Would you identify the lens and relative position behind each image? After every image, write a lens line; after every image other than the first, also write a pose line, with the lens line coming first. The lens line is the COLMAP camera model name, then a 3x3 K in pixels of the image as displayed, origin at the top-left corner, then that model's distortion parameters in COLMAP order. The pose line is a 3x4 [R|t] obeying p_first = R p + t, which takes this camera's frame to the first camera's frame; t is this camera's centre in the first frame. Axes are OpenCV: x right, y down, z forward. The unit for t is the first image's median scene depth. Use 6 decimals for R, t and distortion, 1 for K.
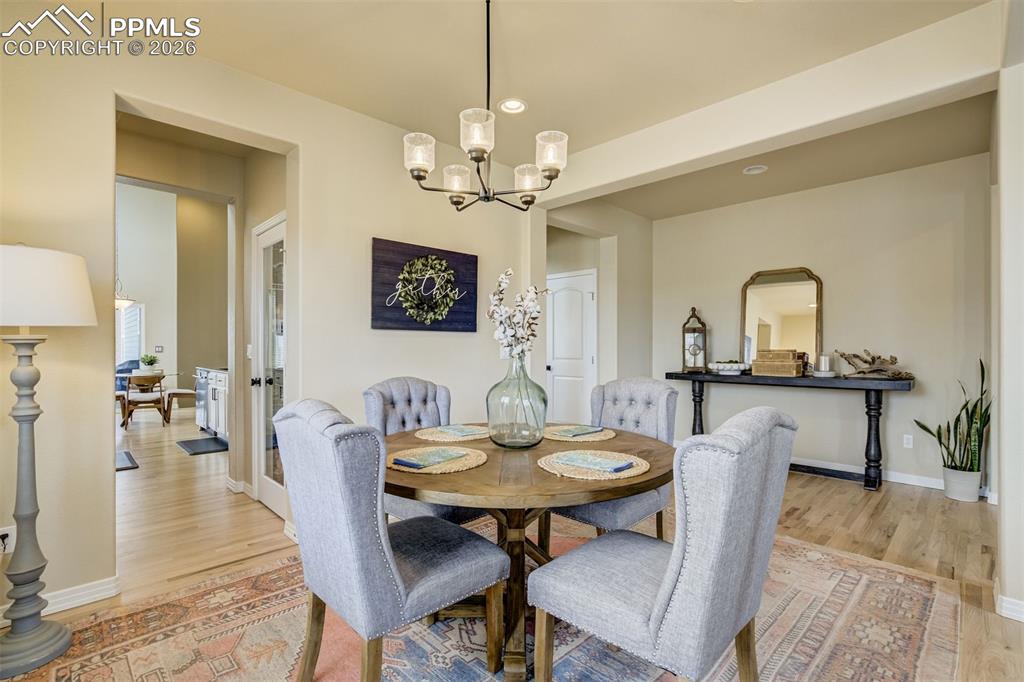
lens RADIAL K [[477.5, 0, 511.6], [0, 477.5, 343.3], [0, 0, 1]] dist [-0.041878, 0.016104]
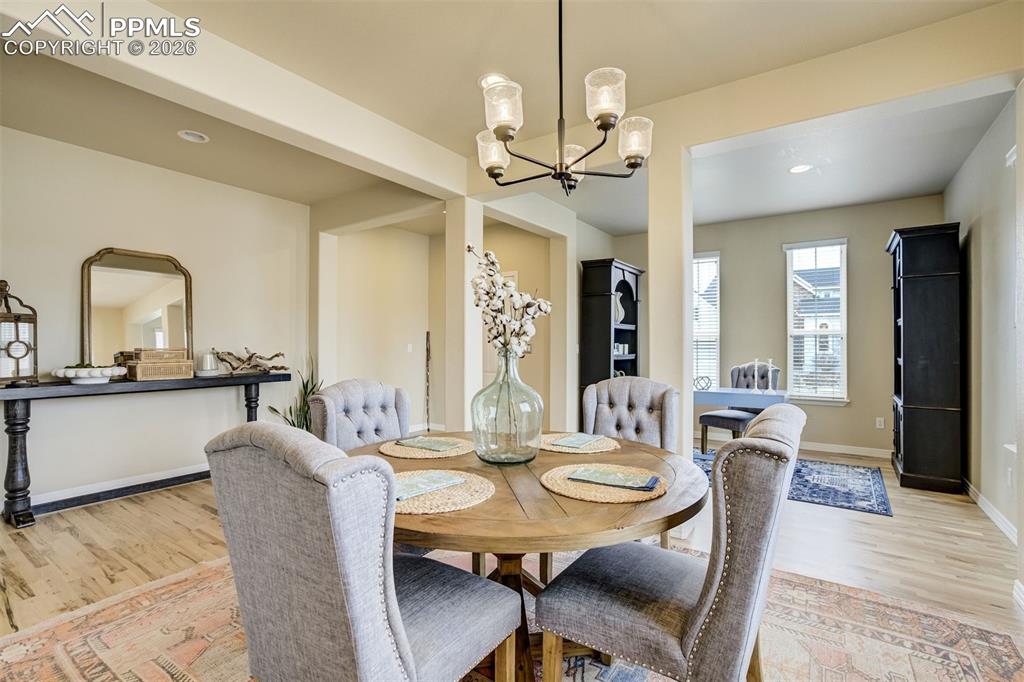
lens RADIAL K [[477.5, 0, 521.6], [0, 477.5, 346.8], [0, 0, 1]] dist [-0.041878, 0.016104]
pose [[-0.196865, -0.005435, 0.980416, -0.467474], [-0.007223, 0.999966, 0.004093, 0.002874], [-0.980404, -0.006276, -0.196897, 0.633253]]
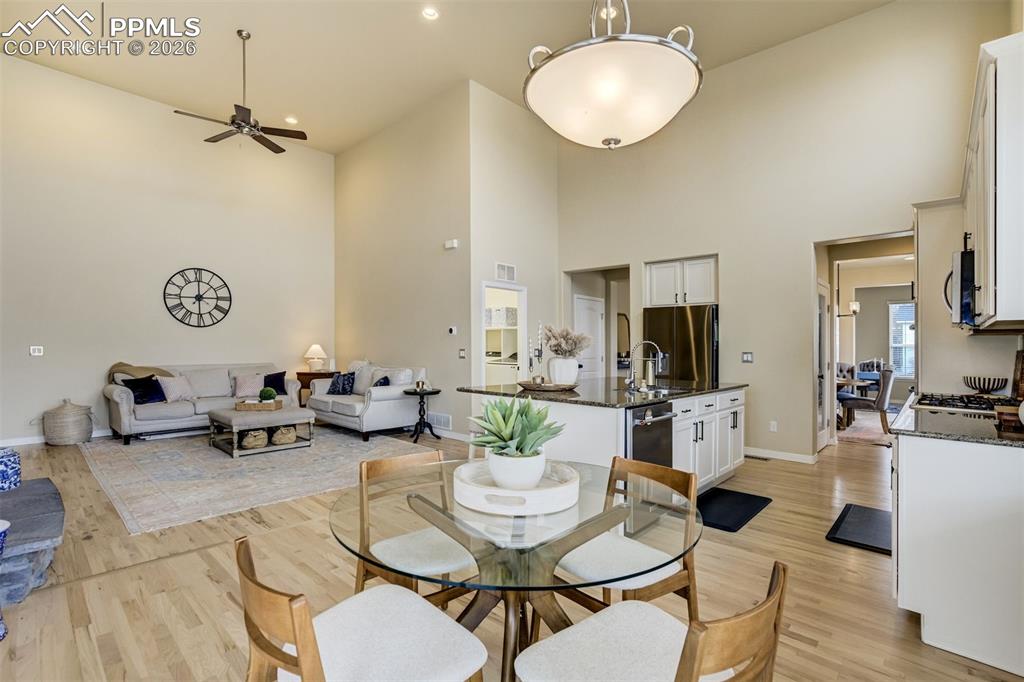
lens RADIAL K [[477.5, 0, 504.2], [0, 477.5, 349.3], [0, 0, 1]] dist [-0.041878, 0.016104]
pose [[-0.042283, -0.011142, 0.999044, -2.005503], [-0.019601, 0.999755, 0.010321, -0.001972], [-0.998913, -0.019146, -0.042491, 2.063588]]
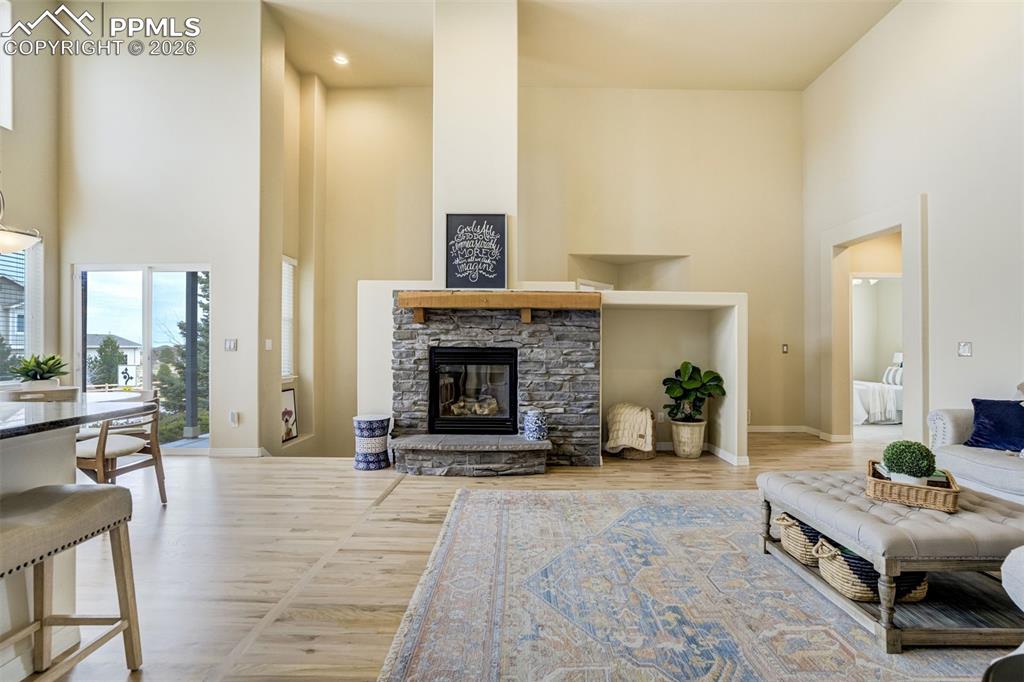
lens RADIAL K [[477.5, 0, 513.7], [0, 477.5, 340.5], [0, 0, 1]] dist [-0.041878, 0.016104]
pose [[0.716334, -0.010908, -0.697673, -0.331115], [0.005213, 0.999934, -0.010282, 0.034516], [0.697739, 0.003729, 0.716343, 2.022528]]
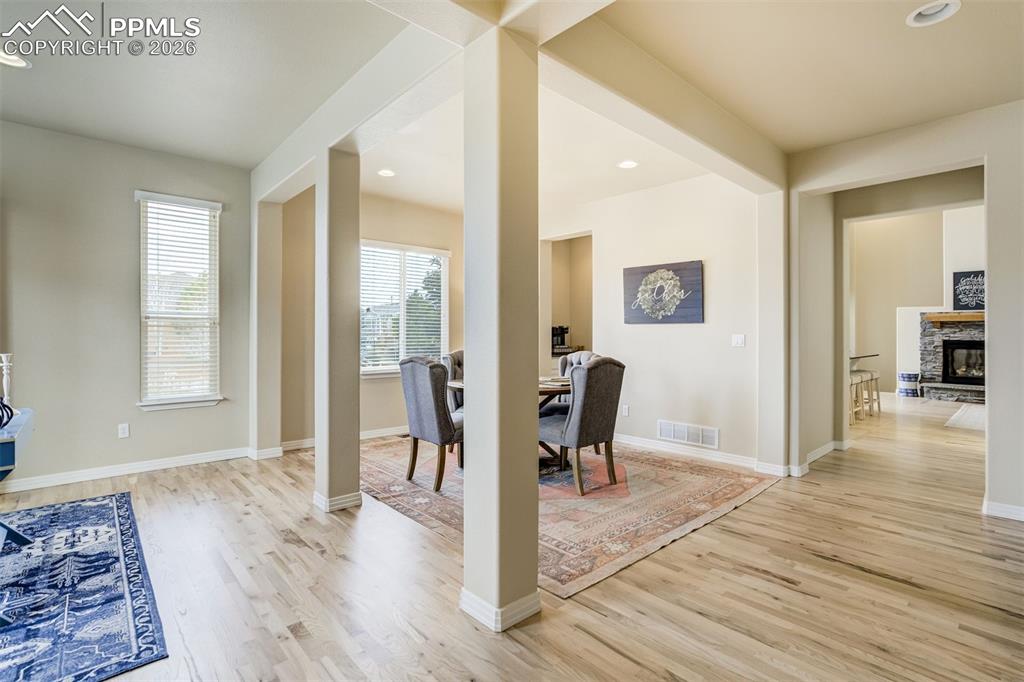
lens RADIAL K [[477.5, 0, 527.0], [0, 477.5, 330.7], [0, 0, 1]] dist [-0.041878, 0.016104]
pose [[-0.014764, -0.009077, -0.999850, 1.156319], [0.001707, 0.999957, -0.009103, 0.006457], [0.999890, -0.001841, -0.014748, 0.583587]]
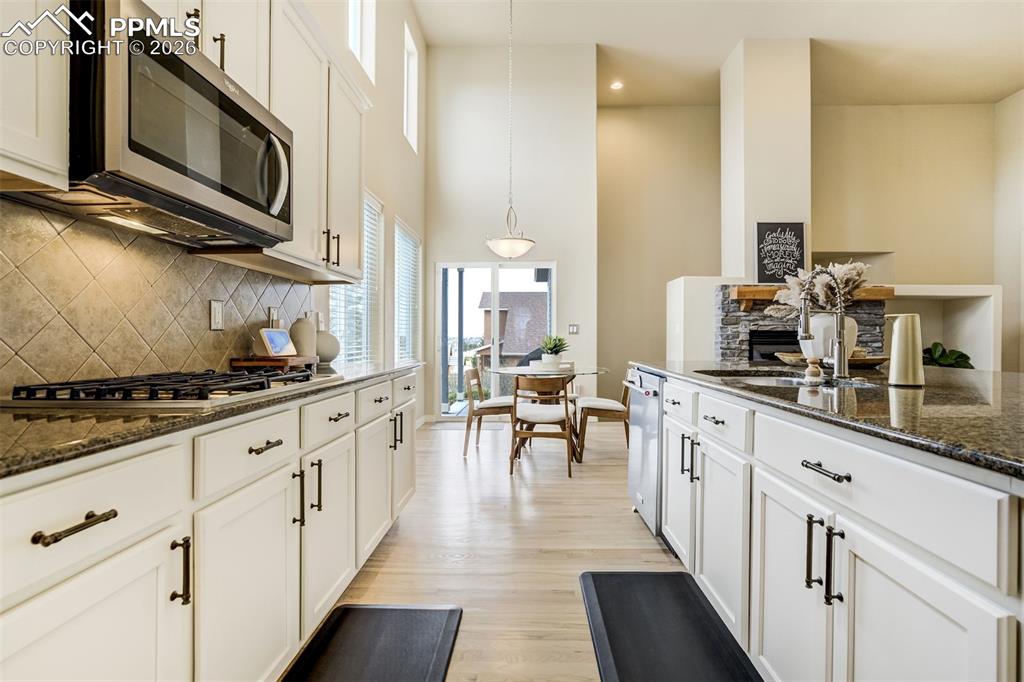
lens RADIAL K [[477.5, 0, 514.5], [0, 477.5, 337.5], [0, 0, 1]] dist [-0.041878, 0.016104]
pose [[0.699113, -0.003361, -0.715003, -0.796673], [0.009263, 0.999948, 0.004356, 0.046123], [0.714951, -0.009669, 0.699108, 1.138601]]
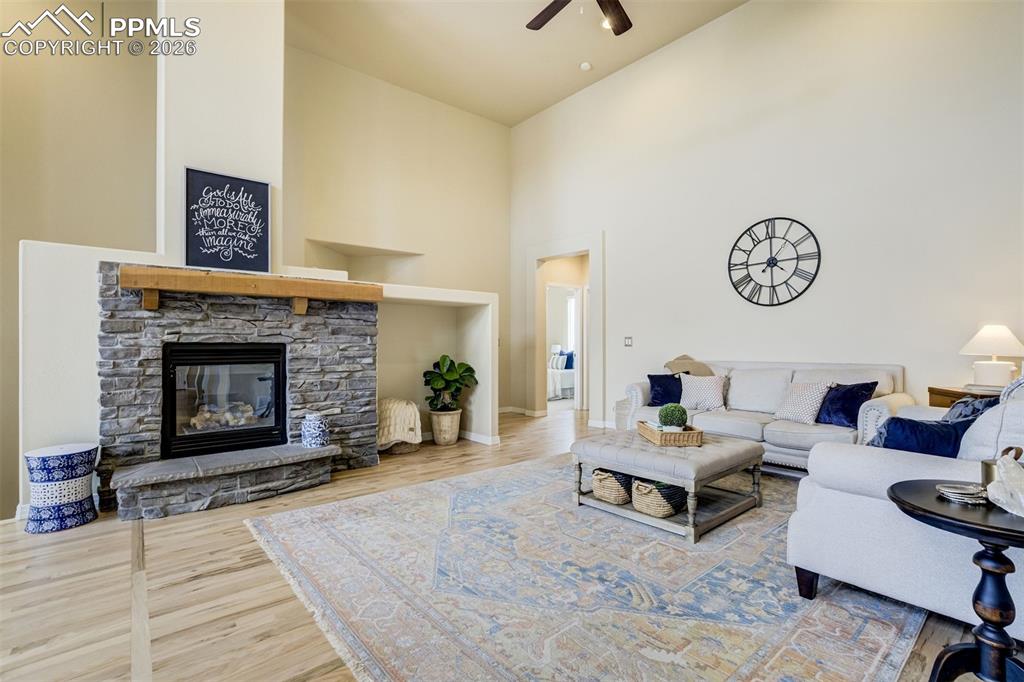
lens RADIAL K [[477.5, 0, 516.3], [0, 477.5, 341.6], [0, 0, 1]] dist [-0.041878, 0.016104]
pose [[0.997953, -0.008416, -0.063394, -0.617628], [0.008834, 0.999941, 0.006310, 0.035189], [0.063337, -0.006857, 0.997969, 1.895798]]
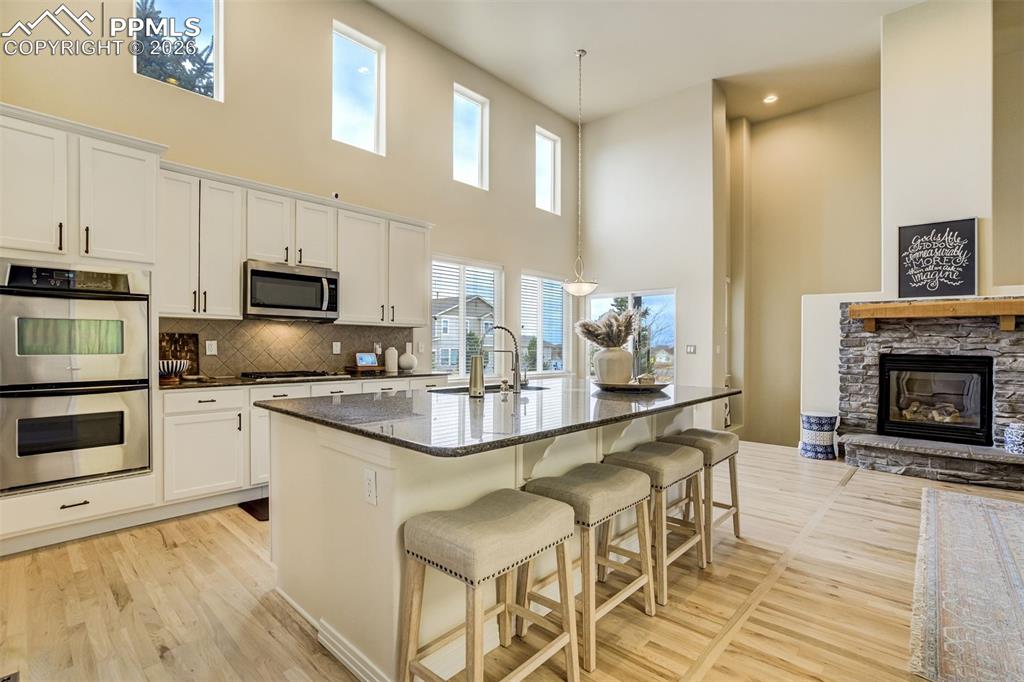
lens RADIAL K [[477.5, 0, 515.4], [0, 477.5, 343.1], [0, 0, 1]] dist [-0.041878, 0.016104]
pose [[0.074192, -0.001449, -0.997243, -0.120261], [-0.001548, 0.999998, -0.001568, 0.010642], [0.997243, 0.001661, 0.074190, 1.639535]]
